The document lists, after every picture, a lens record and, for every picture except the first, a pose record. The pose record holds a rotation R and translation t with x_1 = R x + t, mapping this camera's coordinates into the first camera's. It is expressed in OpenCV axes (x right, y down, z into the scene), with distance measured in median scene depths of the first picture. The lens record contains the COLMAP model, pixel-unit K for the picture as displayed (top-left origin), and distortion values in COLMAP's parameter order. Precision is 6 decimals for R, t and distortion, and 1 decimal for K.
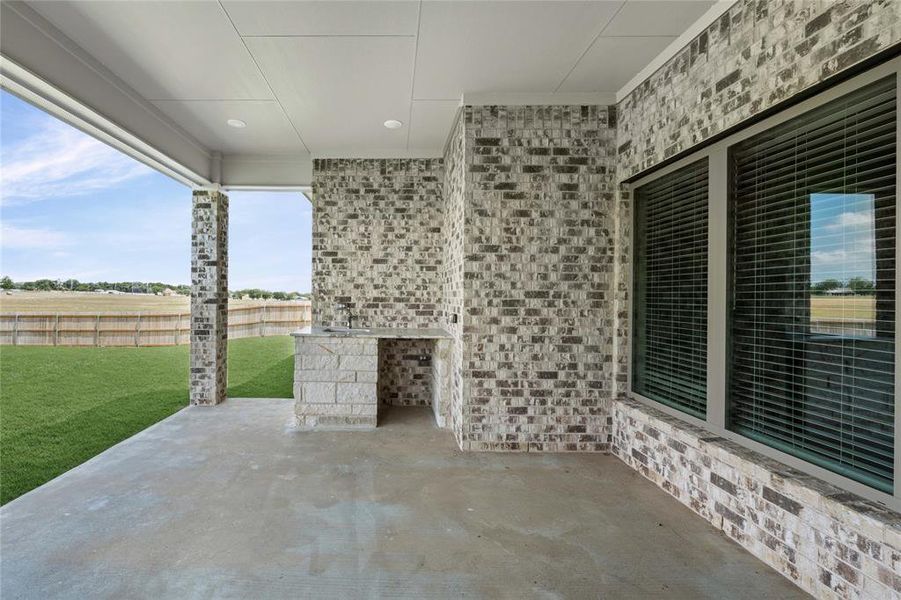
lens RADIAL K [[376.7, 0, 411.0], [0, 376.7, 298.9], [0, 0, 1]] dist [-0.000765, 0.000272]
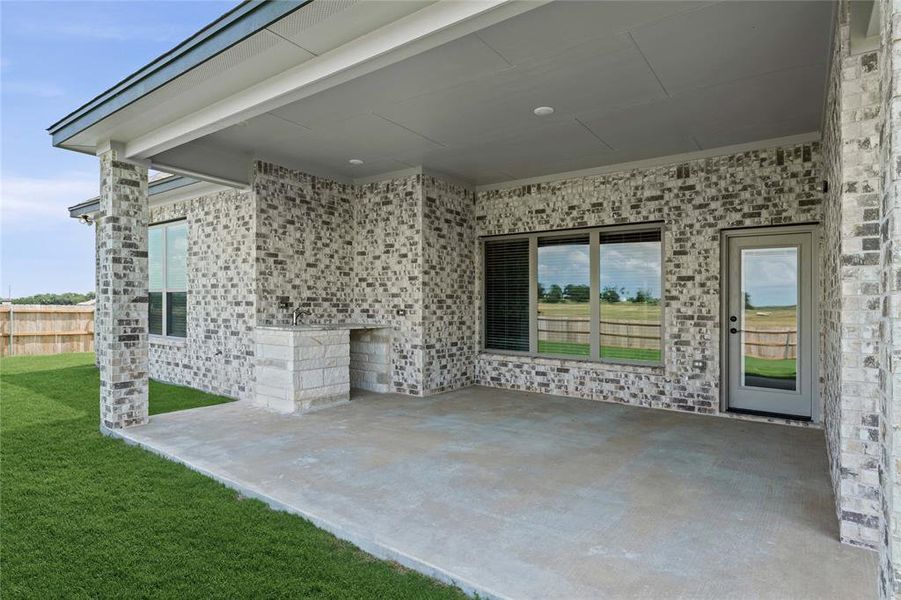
lens RADIAL K [[450.2, 0, 452.3], [0, 450.2, 296.9], [0, 0, 1]] dist [0.002391, -0.000703]
pose [[0.593003, 0.012224, 0.805107, -1.268378], [-0.001636, 0.999901, -0.013976, 0.017663], [-0.805198, 0.006971, 0.592965, -0.194042]]
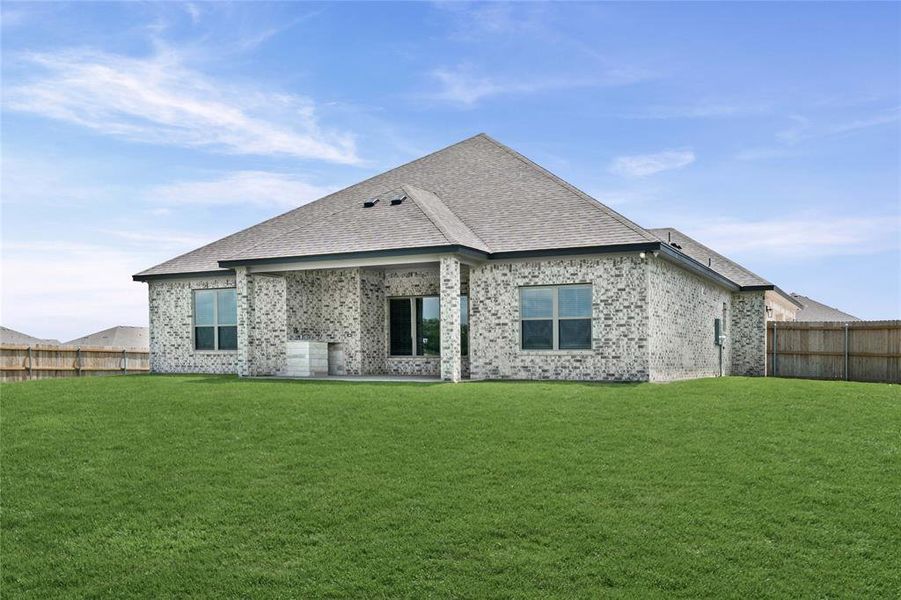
lens RADIAL K [[621.8, 0, 436.1], [0, 621.8, 356.4], [0, 0, 1]] dist [-0.001646, -0.001286]
pose [[0.473677, -0.013539, 0.880595, -4.262649], [0.007916, 0.999907, 0.011116, 0.185812], [-0.880663, 0.001705, 0.473740, -2.111511]]
